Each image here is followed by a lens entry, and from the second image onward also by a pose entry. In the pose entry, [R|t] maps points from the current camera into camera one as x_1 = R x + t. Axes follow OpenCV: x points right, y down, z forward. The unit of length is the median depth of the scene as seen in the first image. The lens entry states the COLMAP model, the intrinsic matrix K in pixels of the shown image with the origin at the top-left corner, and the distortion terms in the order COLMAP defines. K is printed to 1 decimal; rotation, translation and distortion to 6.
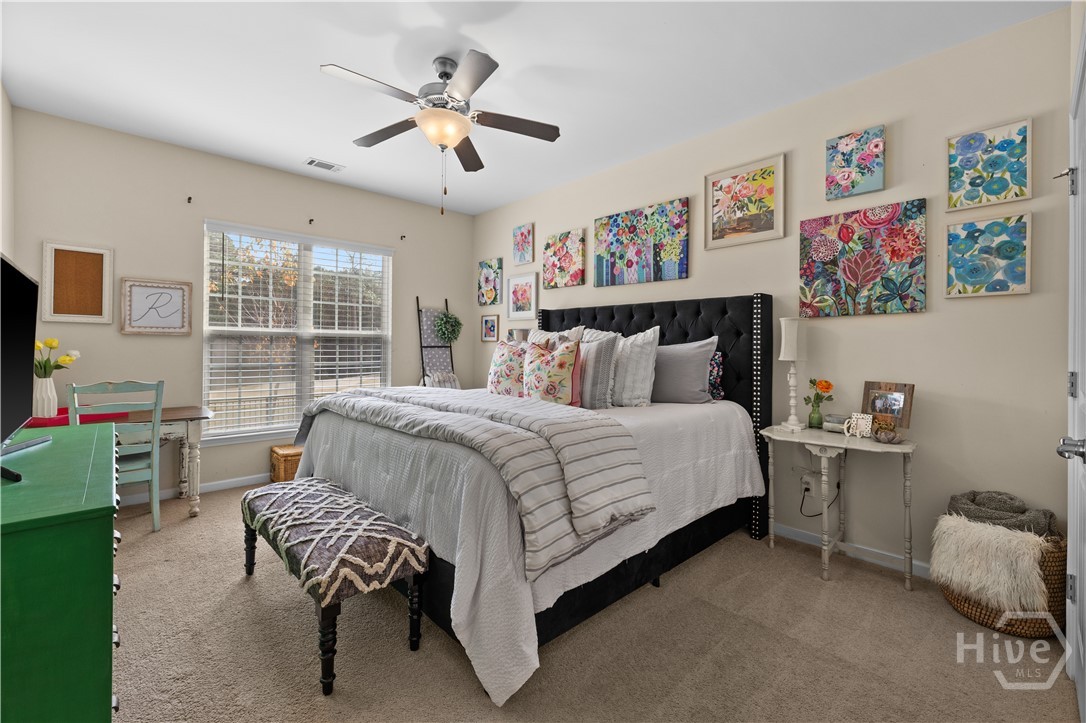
lens RADIAL K [[462.9, 0, 543.9], [0, 462.9, 351.8], [0, 0, 1]] dist [-0.003934, 0.000192]
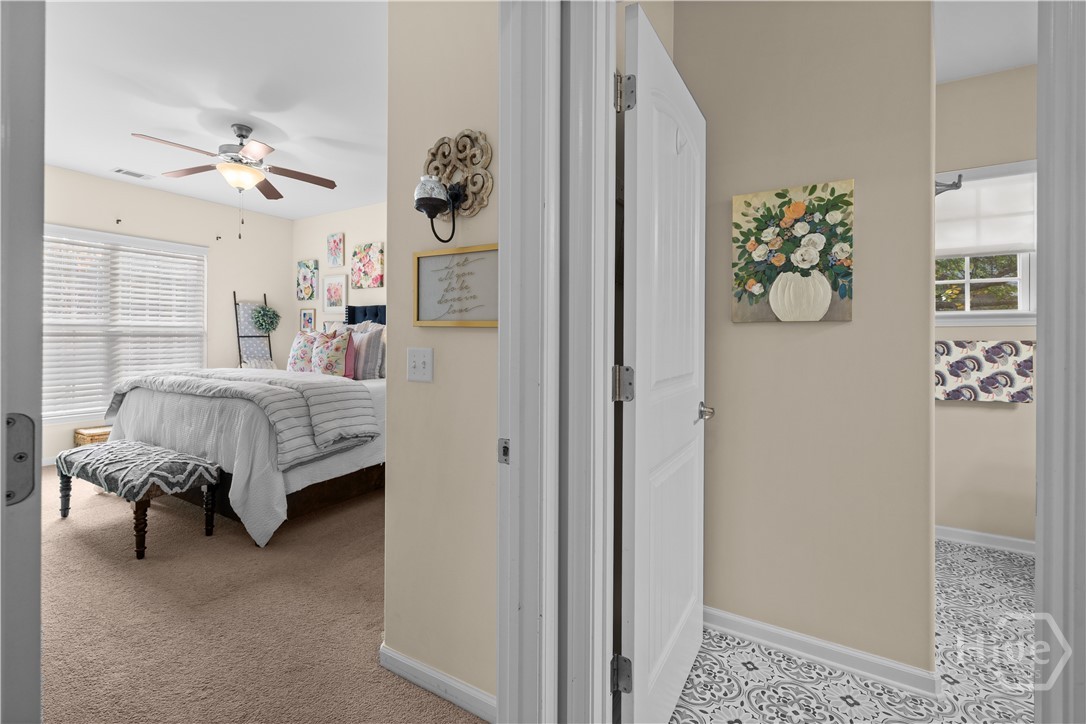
lens RADIAL K [[462.9, 0, 547.3], [0, 462.9, 340.3], [0, 0, 1]] dist [-0.003934, 0.000192]
pose [[0.957721, -0.005385, 0.287649, 0.254870], [0.005946, 0.999982, -0.001078, 0.007506], [-0.287638, 0.002743, 0.957735, -0.561500]]
